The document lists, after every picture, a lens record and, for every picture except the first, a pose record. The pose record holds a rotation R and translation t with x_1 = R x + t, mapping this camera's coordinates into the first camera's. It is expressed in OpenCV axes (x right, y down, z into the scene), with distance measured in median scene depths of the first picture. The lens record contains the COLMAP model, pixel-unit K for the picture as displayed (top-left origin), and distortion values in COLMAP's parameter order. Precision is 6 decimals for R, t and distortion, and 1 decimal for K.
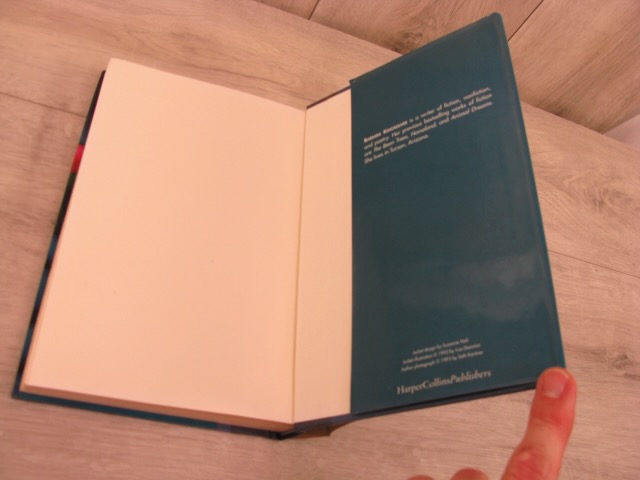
lens RADIAL K [[627.9, 0, 319.2], [0, 627.9, 239.0], [0, 0, 1]] dist [-0.121927, 0.000000]
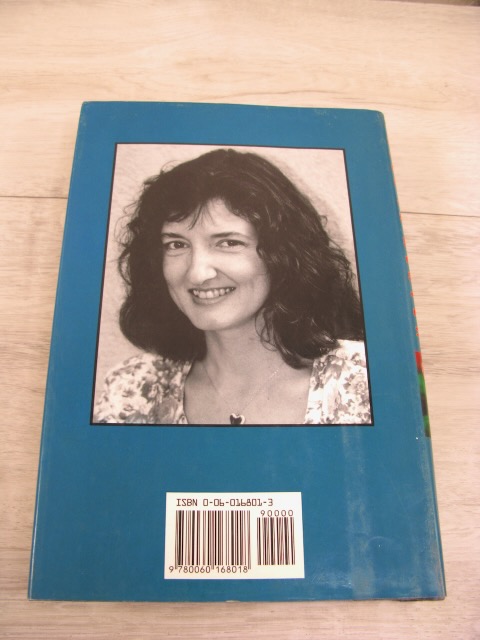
lens RADIAL K [[627.9, 0, 238.9], [0, 627.9, 323.3], [0, 0, 1]] dist [-0.121927, 0.000000]
pose [[0.937679, -0.174790, -0.300344, 0.009201], [0.198958, 0.978648, 0.051609, -0.048965], [0.284910, -0.108149, 0.952434, 0.308160]]
